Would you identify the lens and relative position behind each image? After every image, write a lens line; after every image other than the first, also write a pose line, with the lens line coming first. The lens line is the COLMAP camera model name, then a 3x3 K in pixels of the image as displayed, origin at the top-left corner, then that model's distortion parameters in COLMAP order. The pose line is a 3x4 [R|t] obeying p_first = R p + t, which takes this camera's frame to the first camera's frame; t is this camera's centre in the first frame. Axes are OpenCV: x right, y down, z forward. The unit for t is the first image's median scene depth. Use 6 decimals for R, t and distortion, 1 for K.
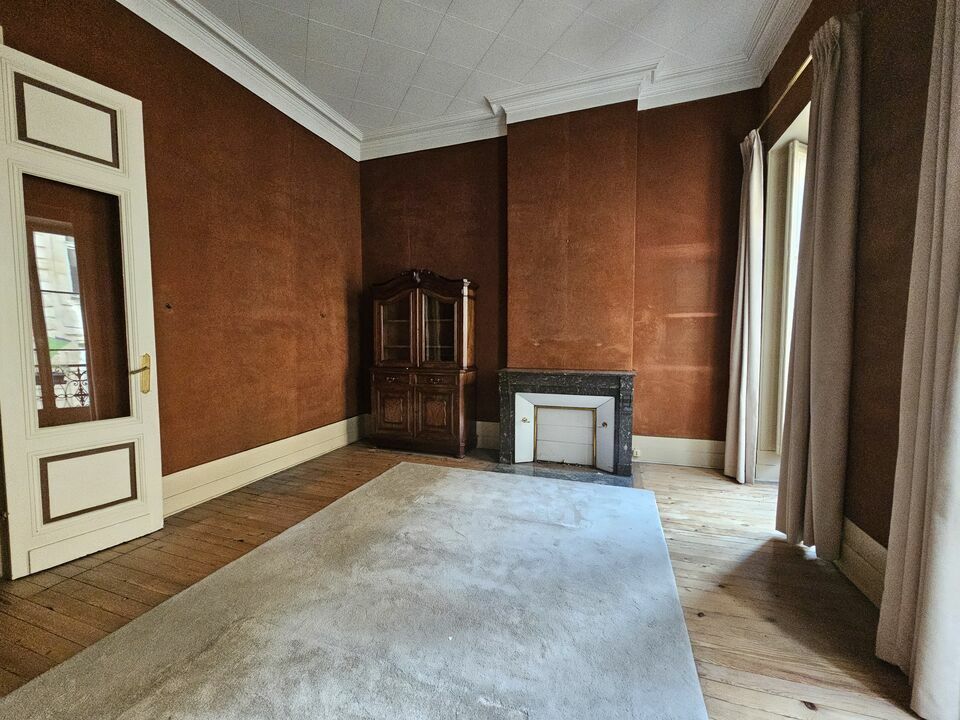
lens RADIAL K [[391.4, 0, 480.0], [0, 391.4, 360.0], [0, 0, 1]] dist [0.001078, 0.000004]
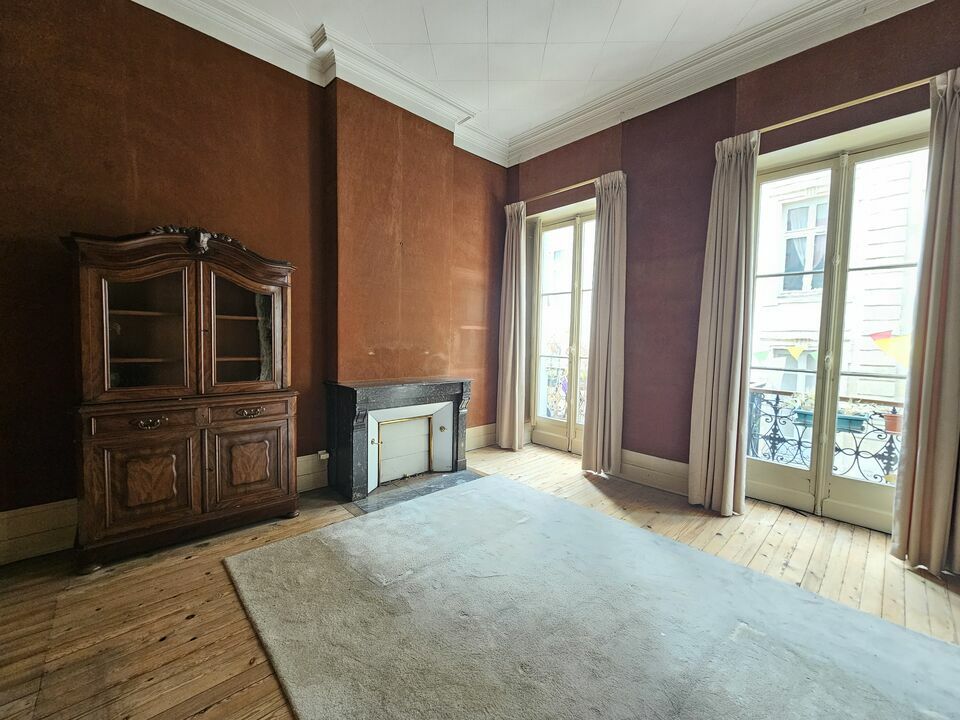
lens RADIAL K [[391.4, 0, 480.0], [0, 391.4, 360.0], [0, 0, 1]] dist [0.001078, 0.000004]
pose [[0.471738, -0.036687, 0.880975, -0.537561], [0.024099, 0.999297, 0.028710, -0.046300], [-0.881409, 0.007687, 0.472290, 0.390899]]
